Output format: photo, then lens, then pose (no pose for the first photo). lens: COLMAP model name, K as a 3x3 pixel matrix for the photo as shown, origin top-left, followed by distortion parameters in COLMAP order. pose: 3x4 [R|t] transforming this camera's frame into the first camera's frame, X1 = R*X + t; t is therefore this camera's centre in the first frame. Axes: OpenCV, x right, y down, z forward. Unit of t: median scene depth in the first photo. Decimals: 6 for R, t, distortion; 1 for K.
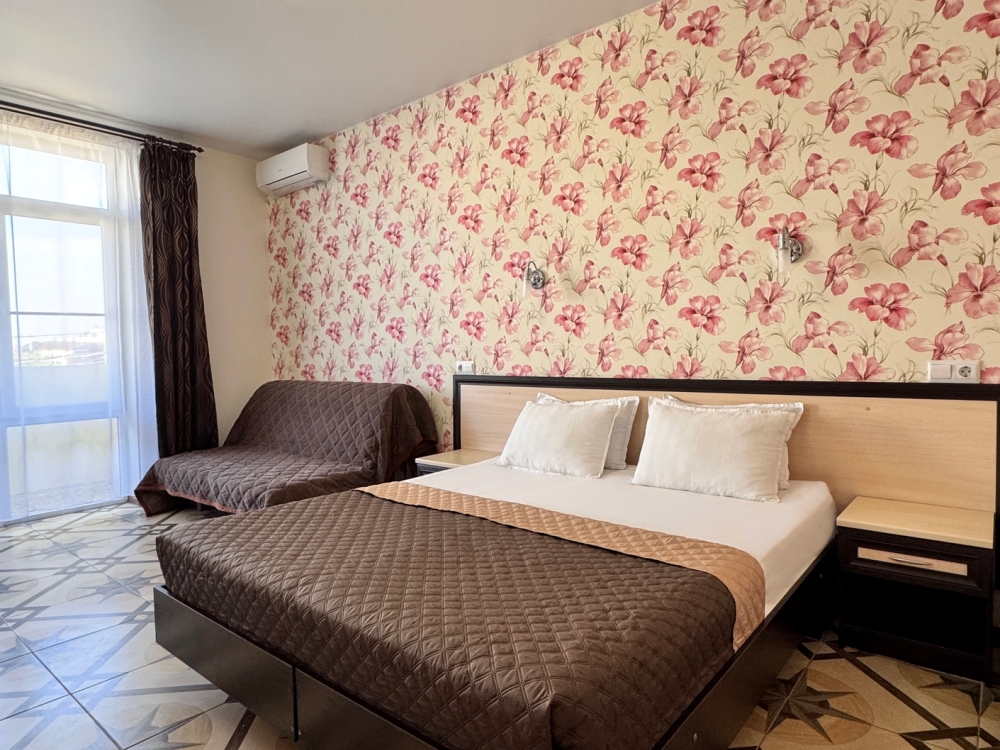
lens RADIAL K [[610.4, 0, 493.8], [0, 610.4, 380.8], [0, 0, 1]] dist [-0.003471, 0.000742]
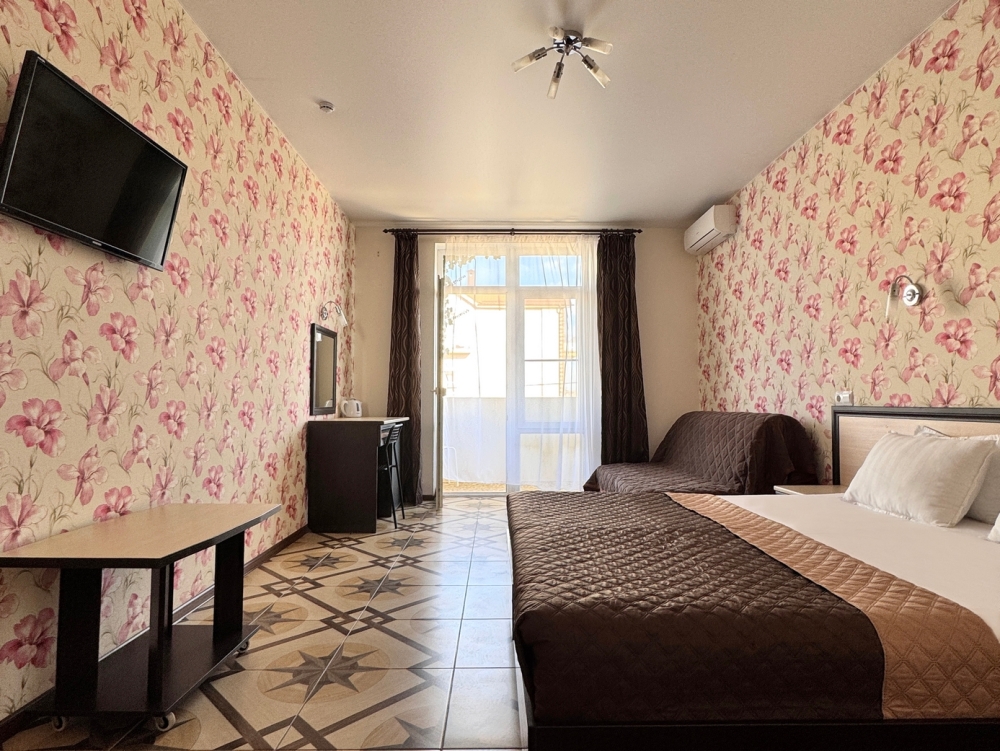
lens RADIAL K [[536.9, 0, 482.0], [0, 536.9, 381.6], [0, 0, 1]] dist [0.000853, -0.000550]
pose [[0.639451, -0.007207, -0.768798, 0.194237], [-0.053118, 0.997153, -0.053528, 0.022393], [0.766995, 0.075066, 0.637247, 0.035718]]
